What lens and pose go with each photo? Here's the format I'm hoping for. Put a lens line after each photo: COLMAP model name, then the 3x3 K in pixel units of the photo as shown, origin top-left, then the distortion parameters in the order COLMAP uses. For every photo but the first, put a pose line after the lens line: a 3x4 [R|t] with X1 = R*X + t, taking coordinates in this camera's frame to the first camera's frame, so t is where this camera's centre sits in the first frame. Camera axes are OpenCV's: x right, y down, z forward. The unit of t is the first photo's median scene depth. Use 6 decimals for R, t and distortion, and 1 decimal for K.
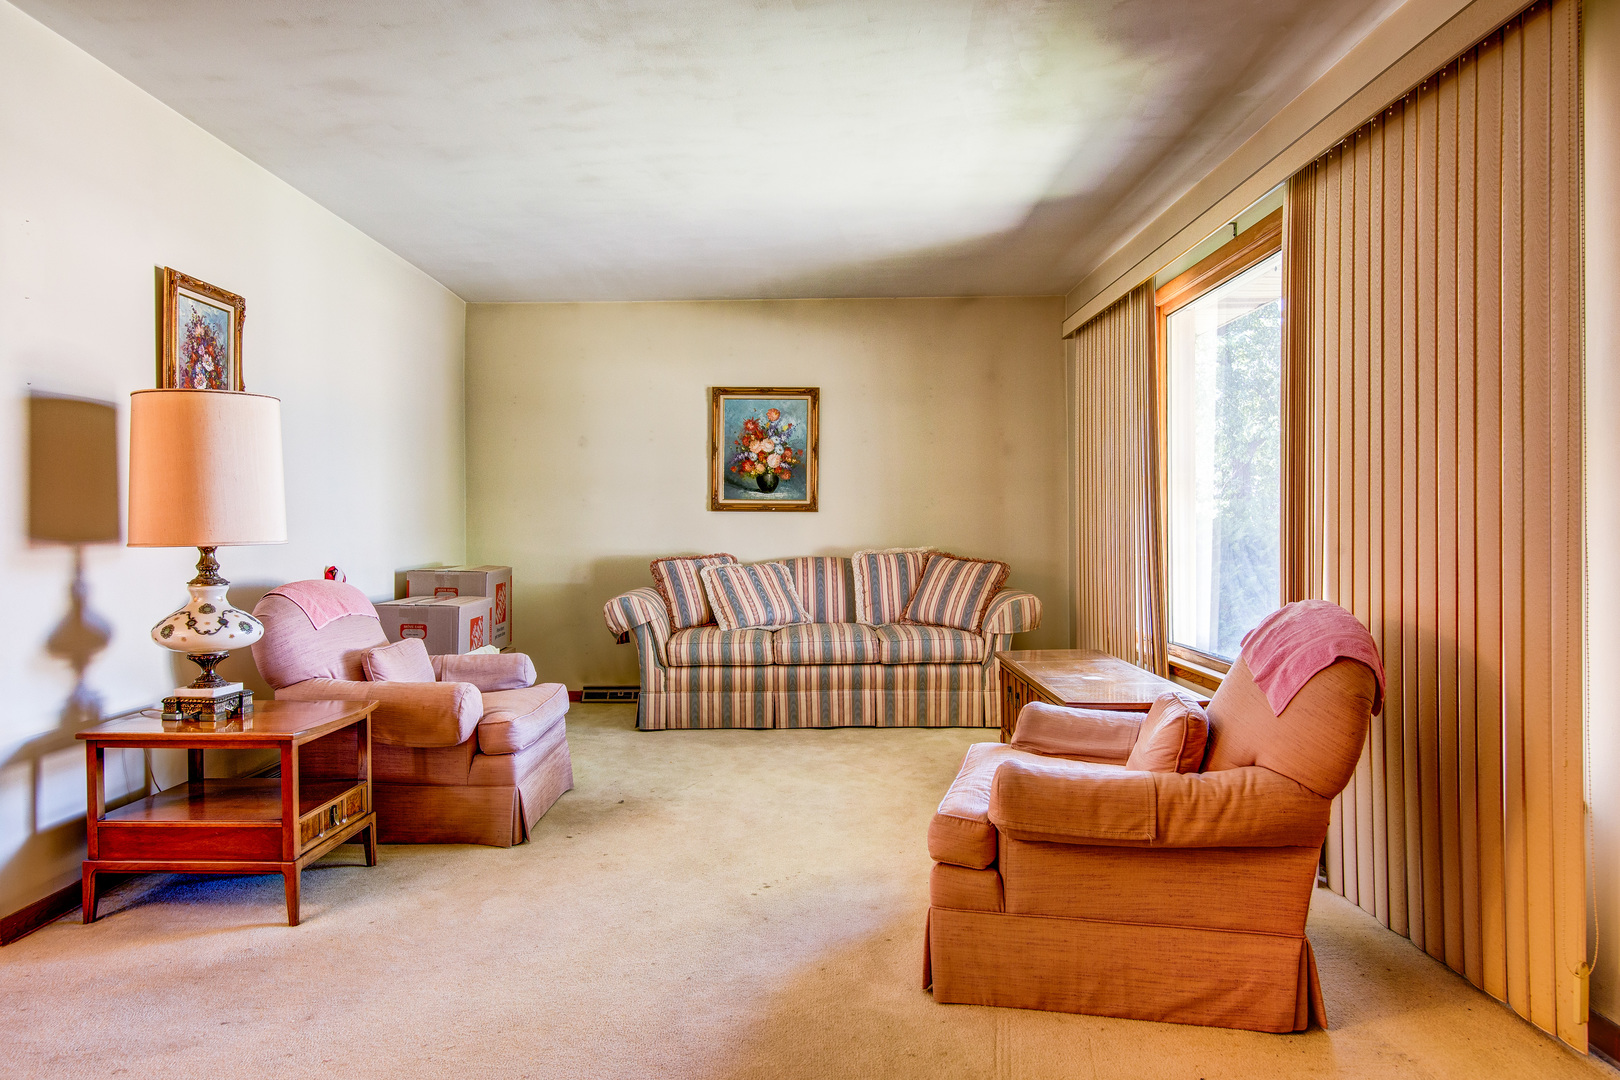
lens RADIAL K [[1009.1, 0, 809.8], [0, 1009.1, 533.1], [0, 0, 1]] dist [-0.009418, 0.001370]
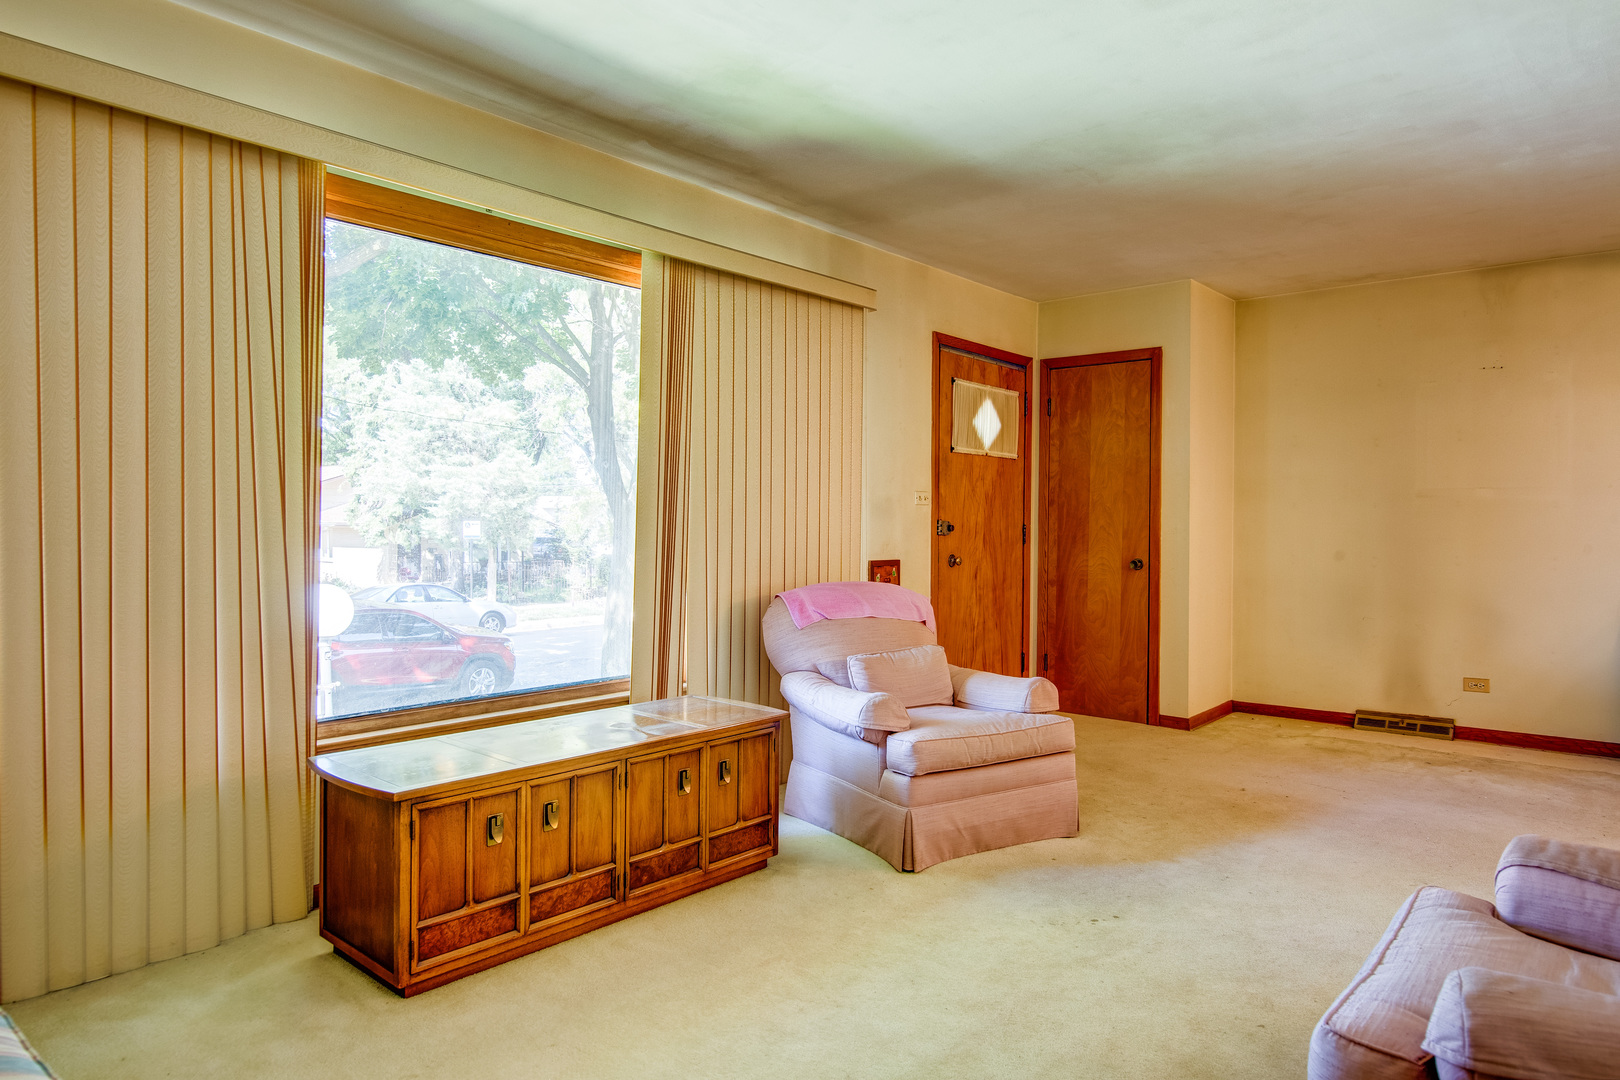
lens RADIAL K [[1009.1, 0, 809.0], [0, 1009.1, 538.8], [0, 0, 1]] dist [-0.009418, 0.001370]
pose [[-0.751803, -0.008414, 0.659334, -0.373103], [0.002835, 0.999868, 0.015992, -0.021904], [-0.659381, 0.013891, -0.751680, 1.491695]]
